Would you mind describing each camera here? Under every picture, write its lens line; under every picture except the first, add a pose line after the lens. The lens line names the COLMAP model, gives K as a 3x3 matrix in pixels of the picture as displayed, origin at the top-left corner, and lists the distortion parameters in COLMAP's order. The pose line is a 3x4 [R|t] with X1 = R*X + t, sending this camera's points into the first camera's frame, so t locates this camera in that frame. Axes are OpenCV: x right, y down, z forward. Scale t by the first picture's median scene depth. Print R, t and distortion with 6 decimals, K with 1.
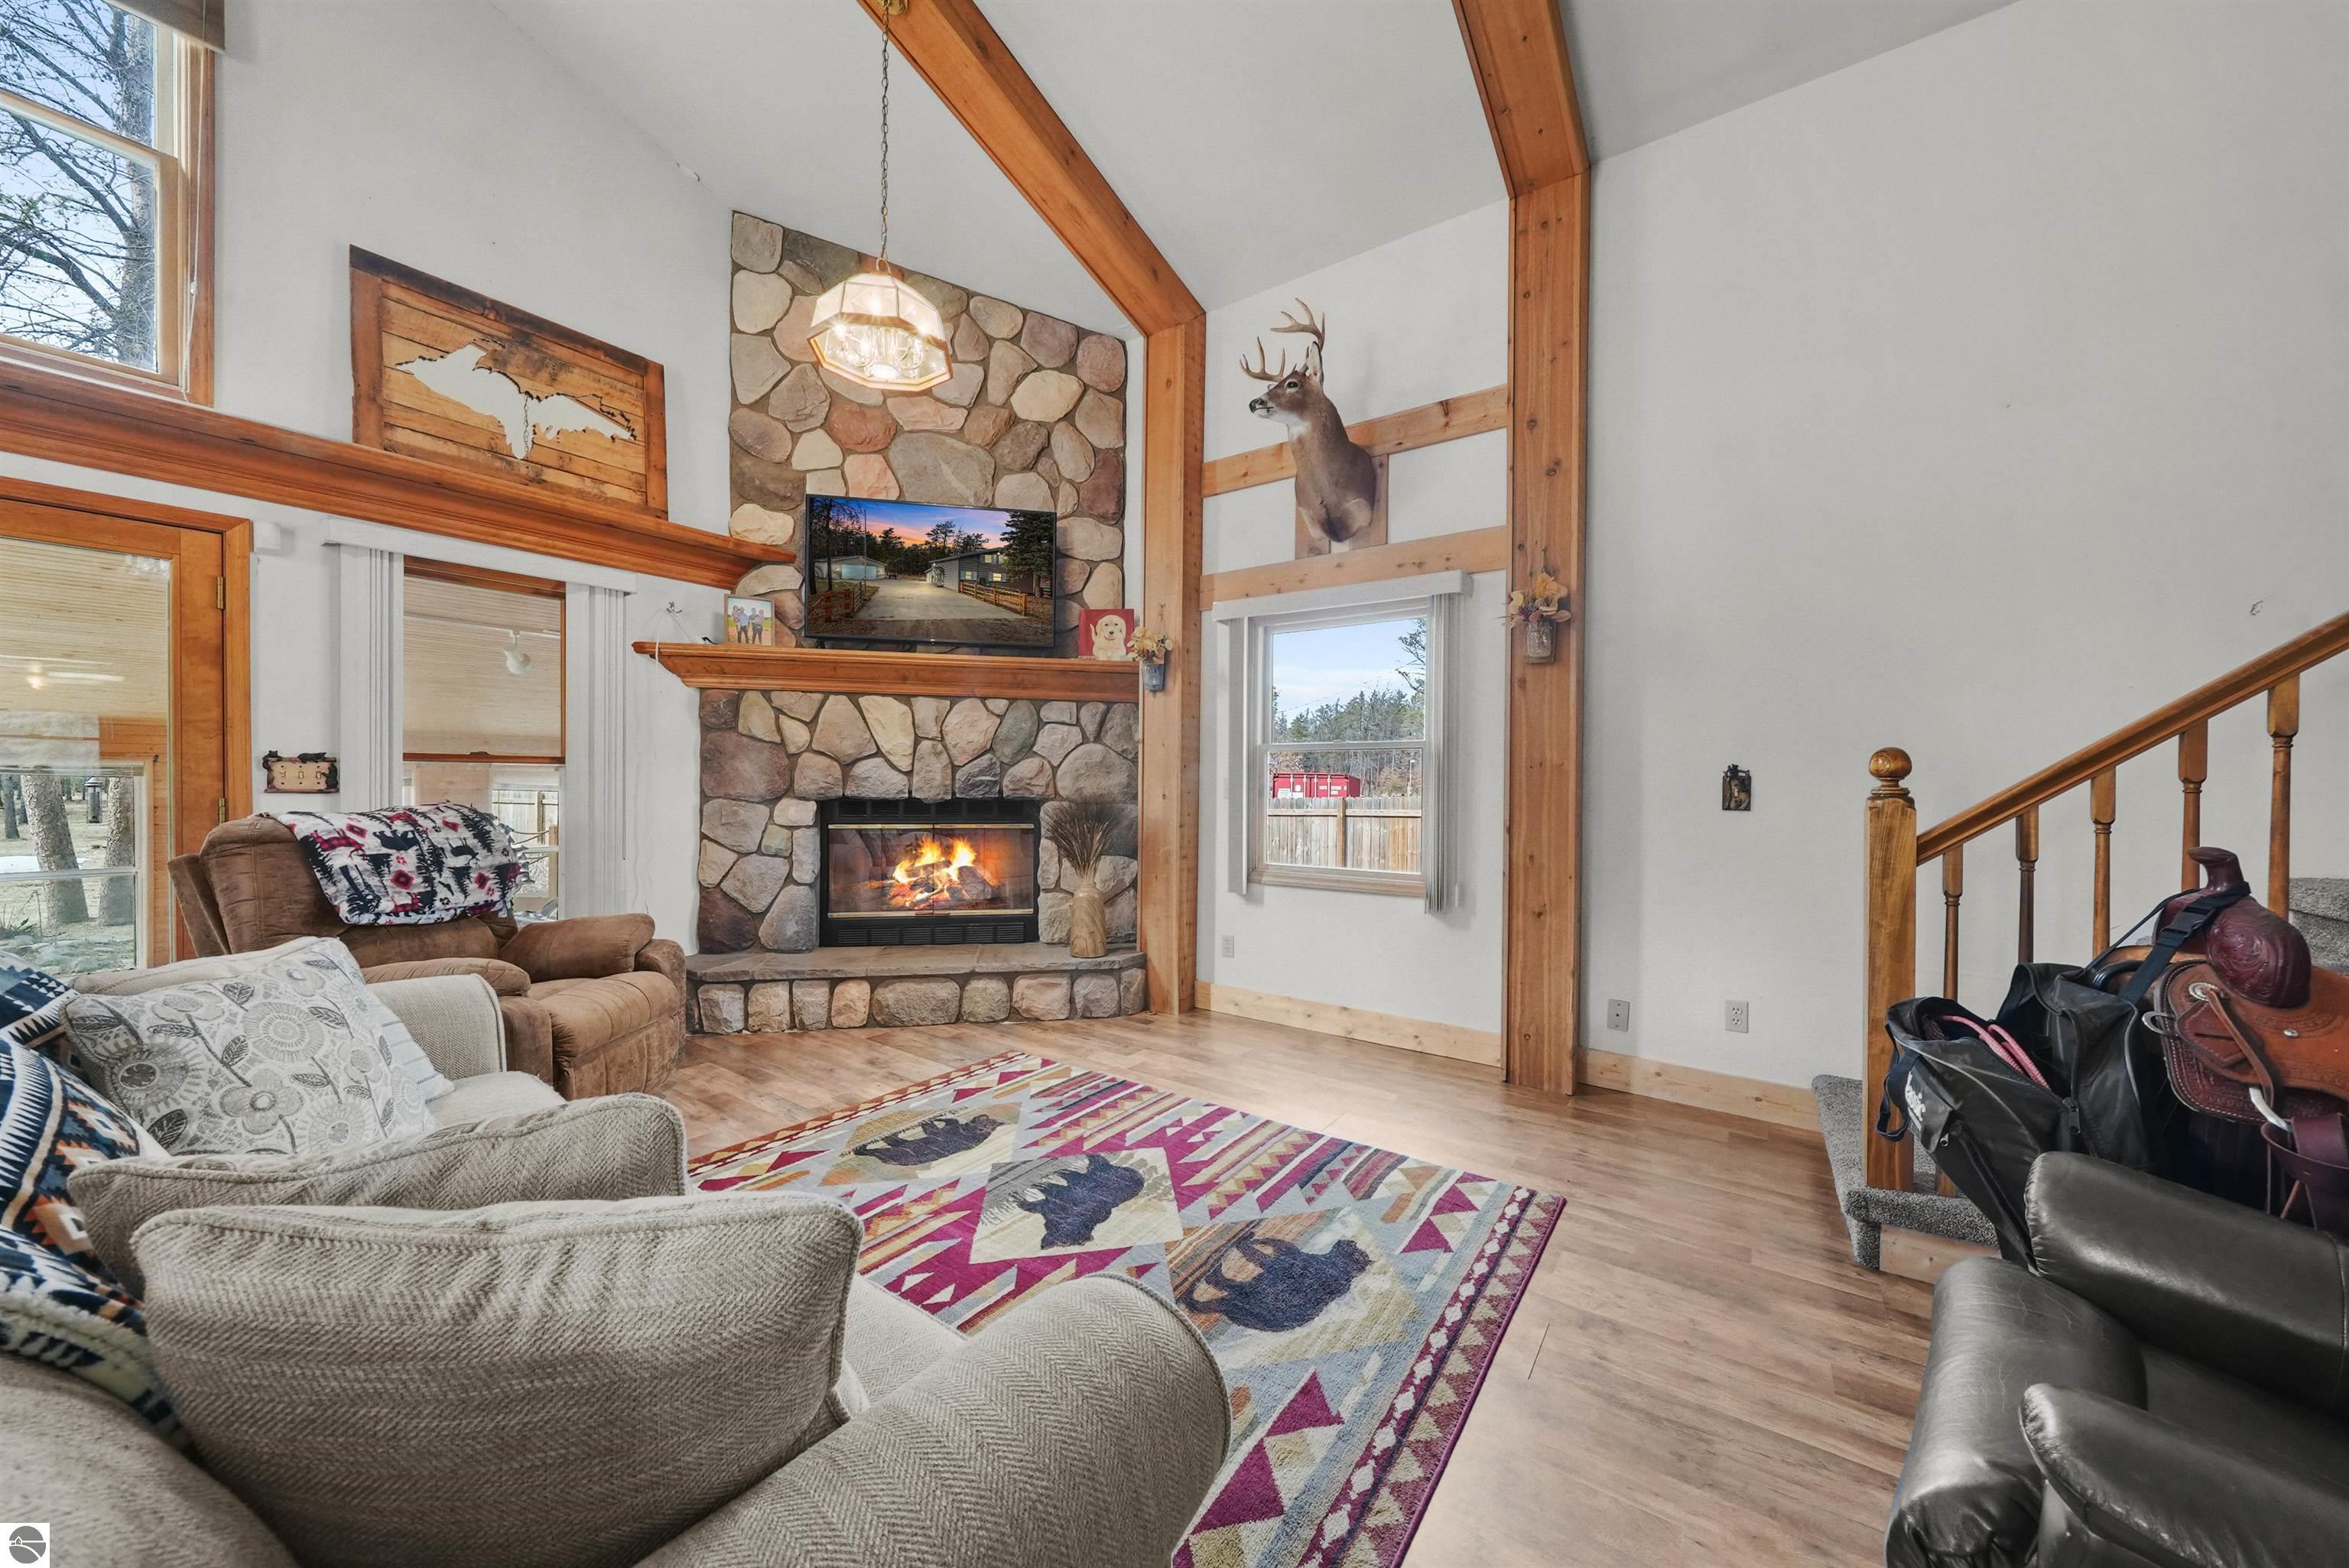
lens RADIAL K [[816.9, 0, 1175.9], [0, 816.9, 790.9], [0, 0, 1]] dist [-0.002772, 0.000032]
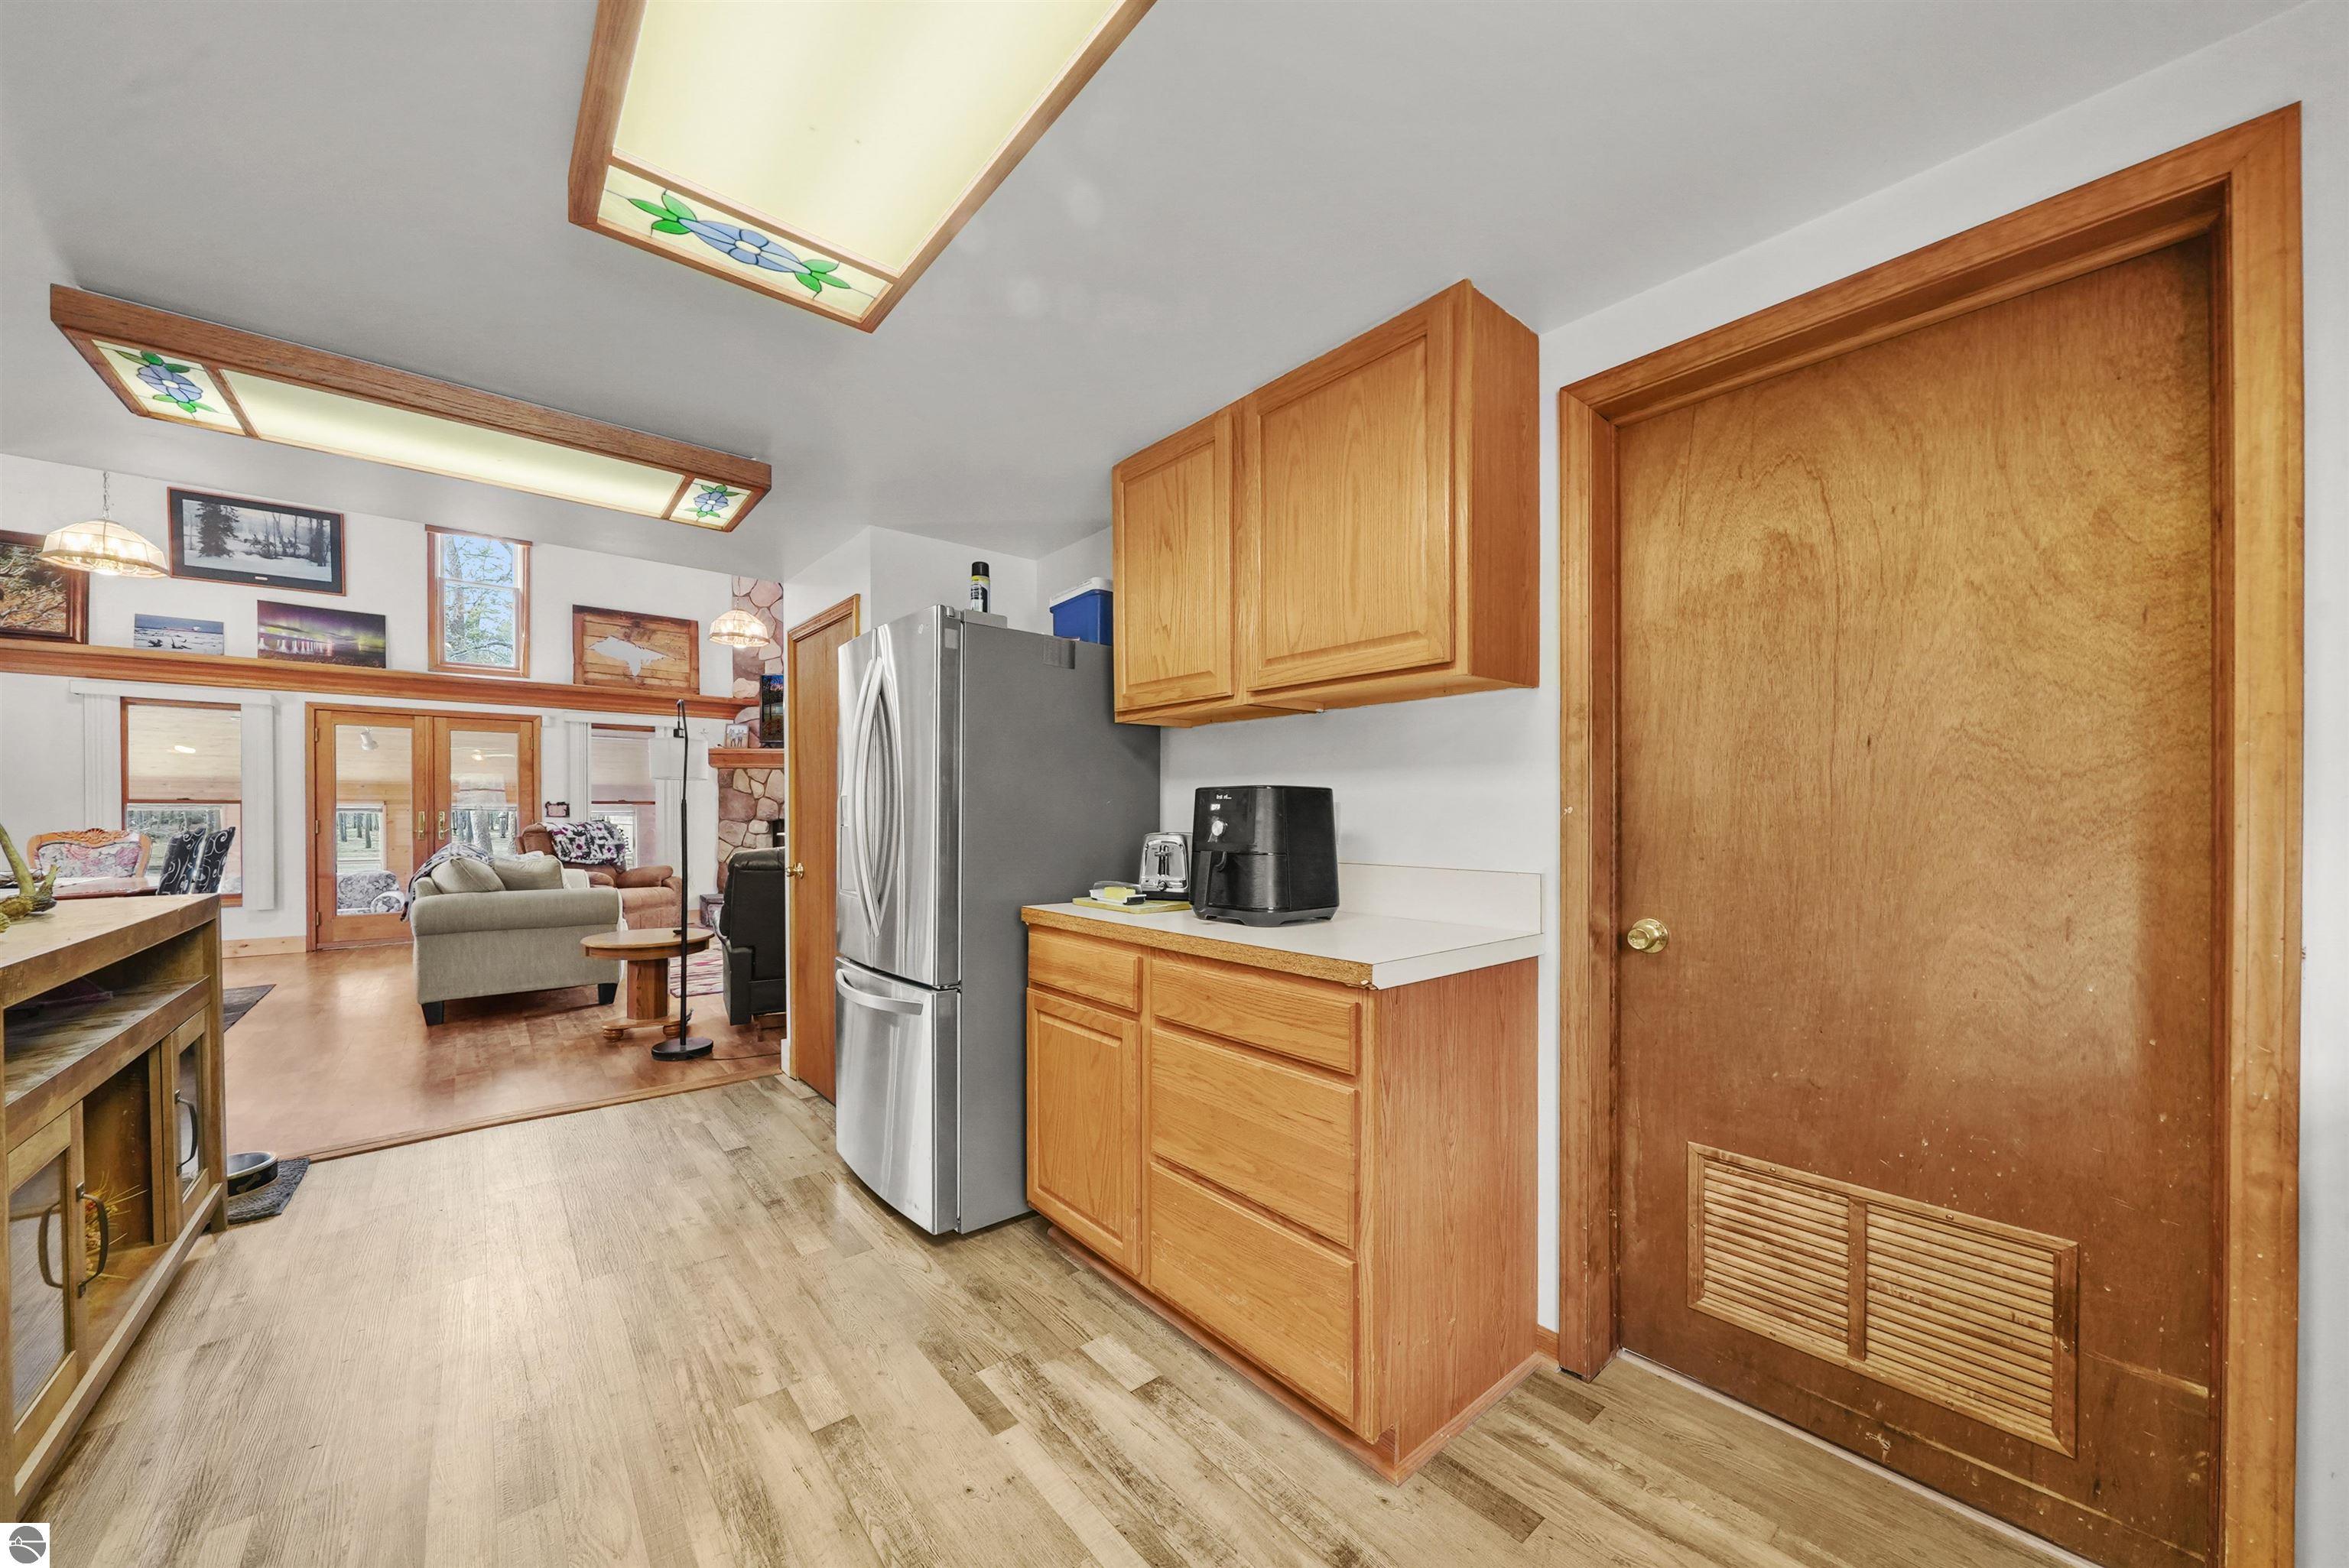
lens RADIAL K [[832.3, 0, 1172.6], [0, 832.3, 819.6], [0, 0, 1]] dist [-0.006934, 0.000563]
pose [[0.968941, -0.003463, -0.247269, 1.108238], [0.003030, 0.999993, -0.002133, 0.016544], [0.247275, 0.001318, 0.968944, -0.808462]]
